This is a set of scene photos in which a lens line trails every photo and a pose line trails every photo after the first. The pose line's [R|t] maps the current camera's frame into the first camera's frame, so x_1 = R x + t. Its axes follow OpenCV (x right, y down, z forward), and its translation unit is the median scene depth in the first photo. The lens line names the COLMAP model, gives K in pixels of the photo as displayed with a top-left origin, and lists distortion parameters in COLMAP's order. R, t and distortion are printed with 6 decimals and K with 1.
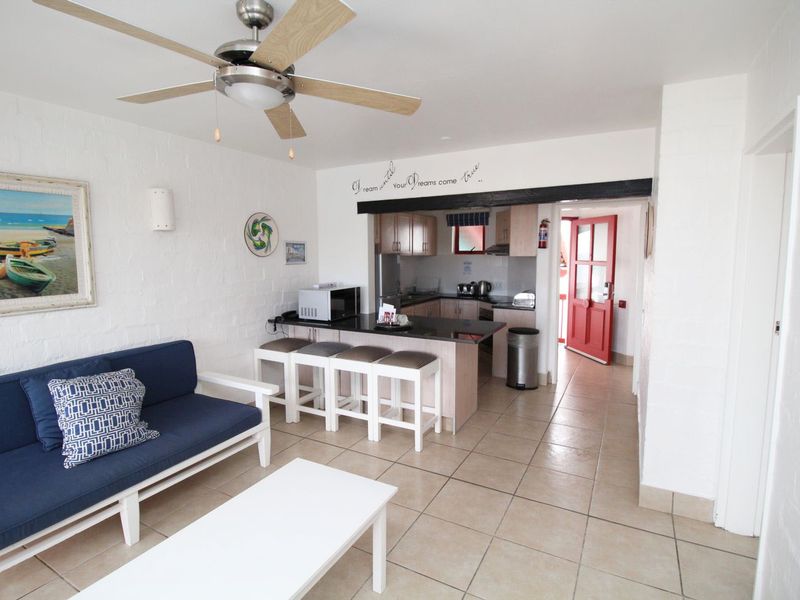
lens RADIAL K [[417.7, 0, 397.0], [0, 417.7, 296.0], [0, 0, 1]] dist [-0.012367, -0.002911]
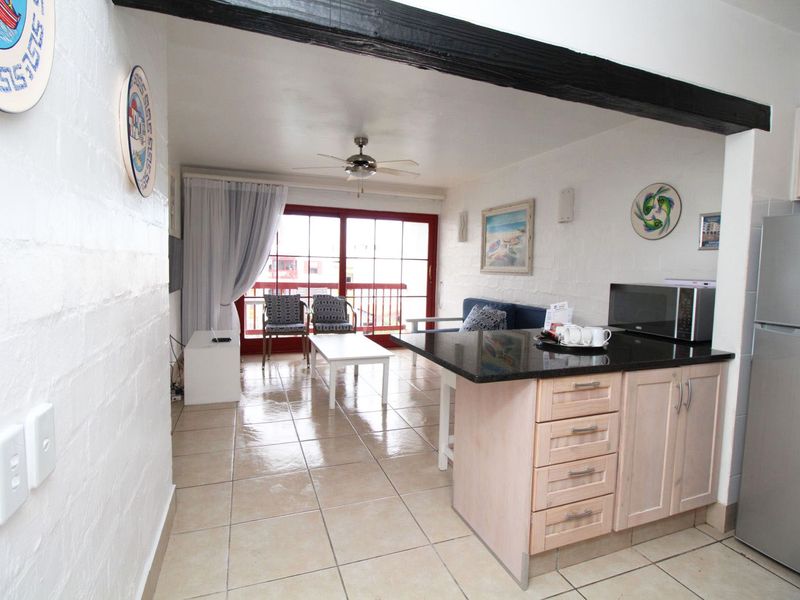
lens RADIAL K [[417.7, 0, 401.8], [0, 417.7, 298.3], [0, 0, 1]] dist [-0.012367, -0.002911]
pose [[-0.644125, 0.048491, -0.763381, 0.597547], [-0.101215, 0.983810, 0.147897, -0.054666], [0.758194, 0.172530, -0.628789, 1.178415]]
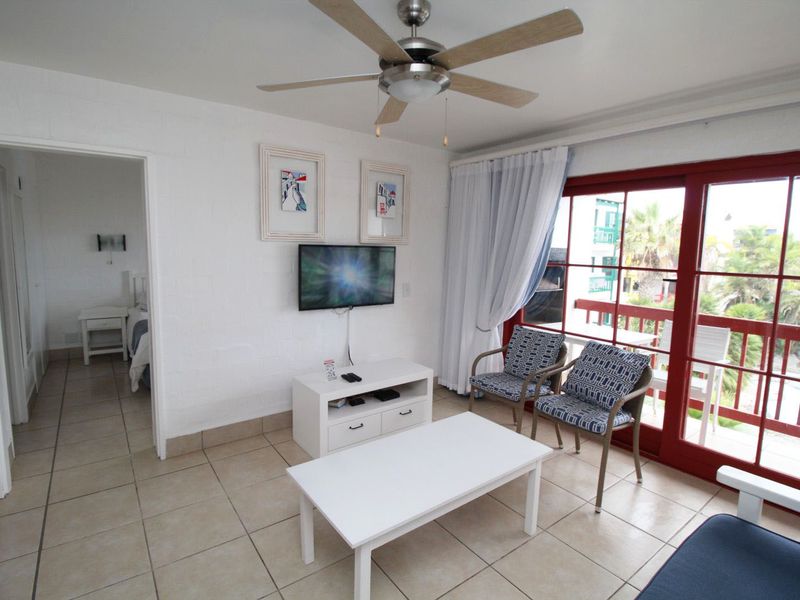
lens RADIAL K [[417.7, 0, 401.4], [0, 417.7, 291.7], [0, 0, 1]] dist [-0.012367, -0.002911]
pose [[-0.912747, -0.061634, 0.403849, -0.328002], [0.025835, 0.977866, 0.207629, -0.079434], [-0.407707, 0.199946, -0.890952, 0.832773]]
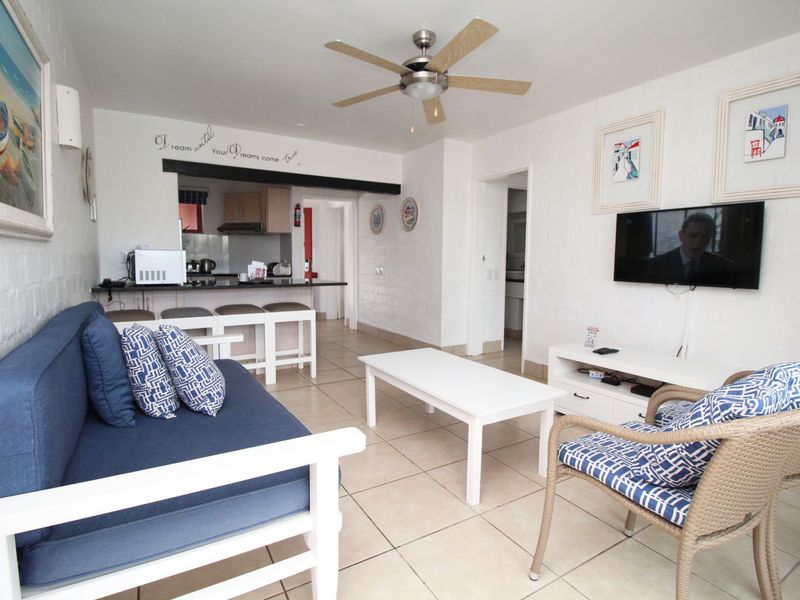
lens RADIAL K [[417.7, 0, 401.0], [0, 417.7, 296.5], [0, 0, 1]] dist [-0.012367, -0.002911]
pose [[0.502723, -0.067236, 0.861829, -0.735395], [0.076163, 0.996539, 0.033318, 0.097245], [-0.861086, 0.048890, 0.506104, 0.127539]]
